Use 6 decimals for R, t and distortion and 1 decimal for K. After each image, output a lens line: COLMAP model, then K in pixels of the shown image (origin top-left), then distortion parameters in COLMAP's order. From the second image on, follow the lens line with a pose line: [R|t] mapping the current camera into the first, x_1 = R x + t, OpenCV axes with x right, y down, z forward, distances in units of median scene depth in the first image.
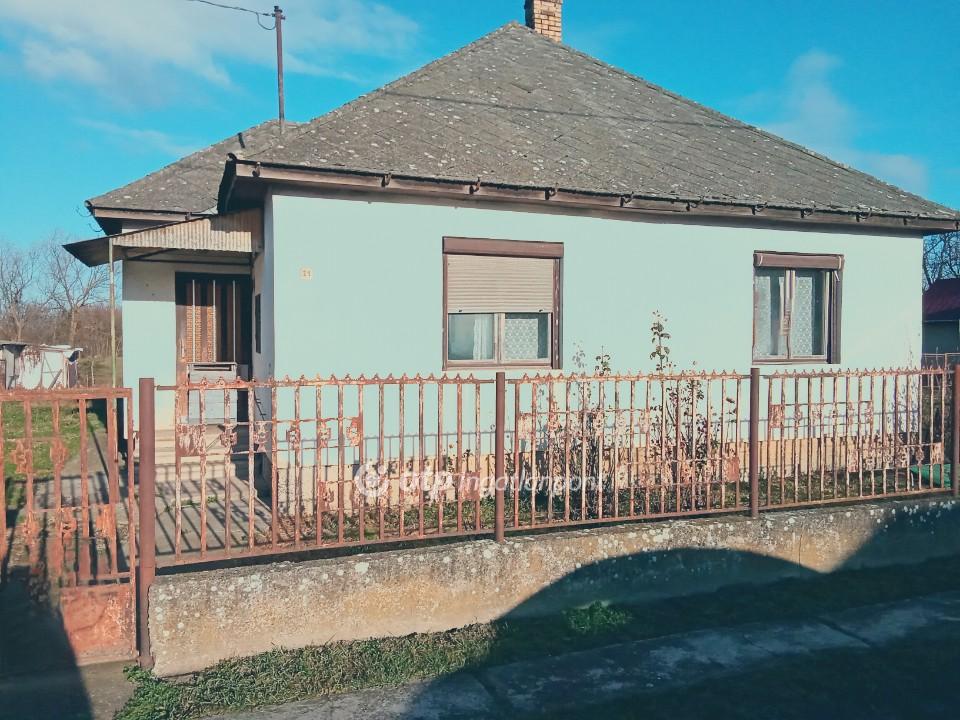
lens RADIAL K [[765.8, 0, 482.4], [0, 765.8, 366.9], [0, 0, 1]] dist [0.009751, -0.027122]
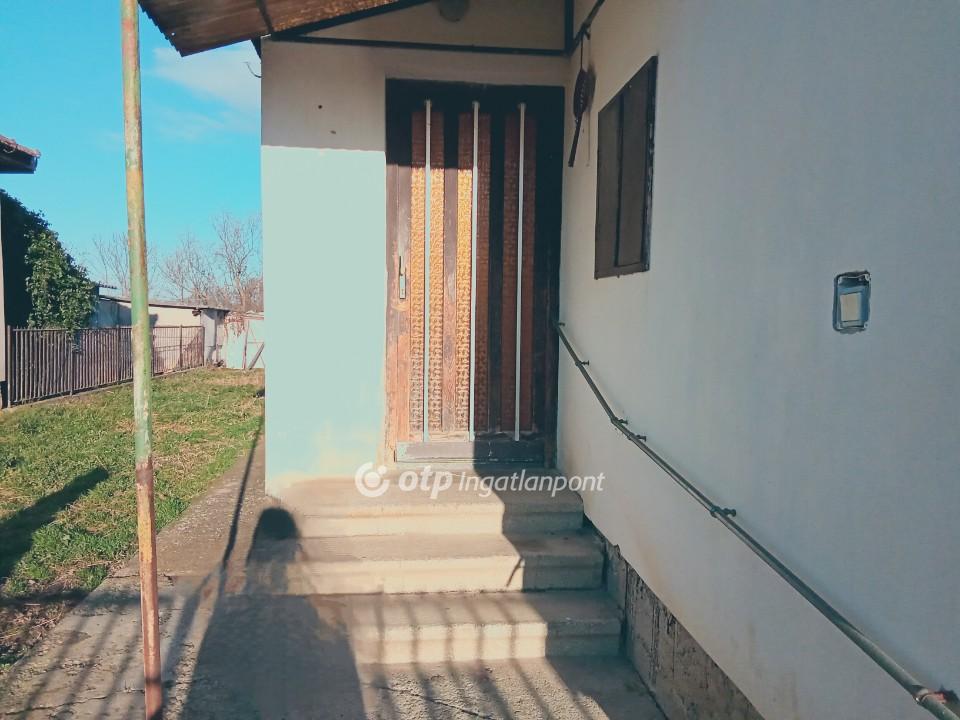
lens RADIAL K [[765.8, 0, 480.2], [0, 765.8, 357.6], [0, 0, 1]] dist [0.009751, -0.027122]
pose [[0.964440, 0.016139, -0.263807, -0.293117], [-0.011571, 0.999755, 0.018860, 0.015863], [0.264047, -0.015137, 0.964391, 0.746717]]
